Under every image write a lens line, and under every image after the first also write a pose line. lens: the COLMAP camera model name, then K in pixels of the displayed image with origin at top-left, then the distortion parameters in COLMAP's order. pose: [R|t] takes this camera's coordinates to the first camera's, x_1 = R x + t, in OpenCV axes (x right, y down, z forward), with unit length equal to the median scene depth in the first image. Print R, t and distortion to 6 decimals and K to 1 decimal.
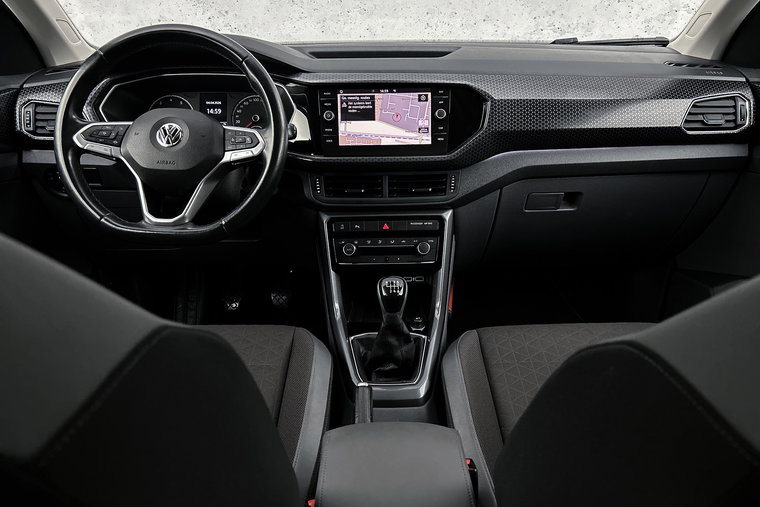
lens RADIAL K [[575.5, 0, 379.4], [0, 575.5, 266.5], [0, 0, 1]] dist [0.044496, -0.062895]
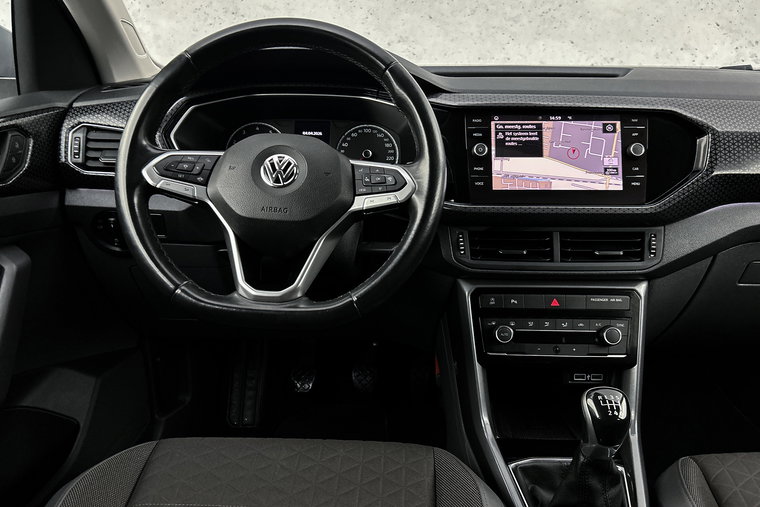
lens RADIAL K [[575.5, 0, 376.2], [0, 575.5, 259.7], [0, 0, 1]] dist [0.044496, -0.062895]
pose [[0.999160, 0.023833, -0.033347, -0.190005], [-0.026841, 0.995316, -0.092874, -0.050965], [0.030977, 0.093691, 0.995119, 0.279858]]
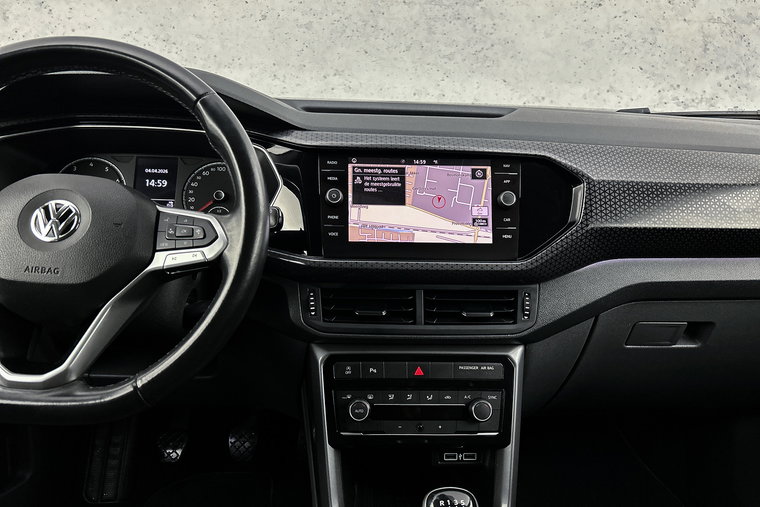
lens RADIAL K [[575.5, 0, 378.7], [0, 575.5, 257.5], [0, 0, 1]] dist [0.044496, -0.062895]
pose [[0.998335, 0.028235, 0.050305, -0.067807], [-0.020388, 0.988447, -0.150190, -0.098451], [-0.053965, 0.148914, 0.987377, 0.376914]]
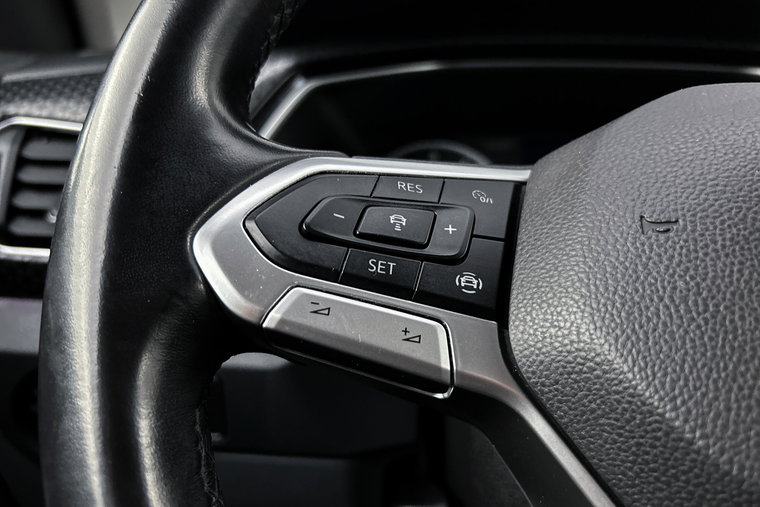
lens RADIAL K [[575.5, 0, 378.3], [0, 575.5, 256.0], [0, 0, 1]] dist [0.044496, -0.062895]
pose [[0.998794, 0.032471, -0.036825, -0.413165], [-0.040550, 0.968449, -0.245890, -0.161736], [0.027678, 0.247087, 0.968598, 0.751085]]
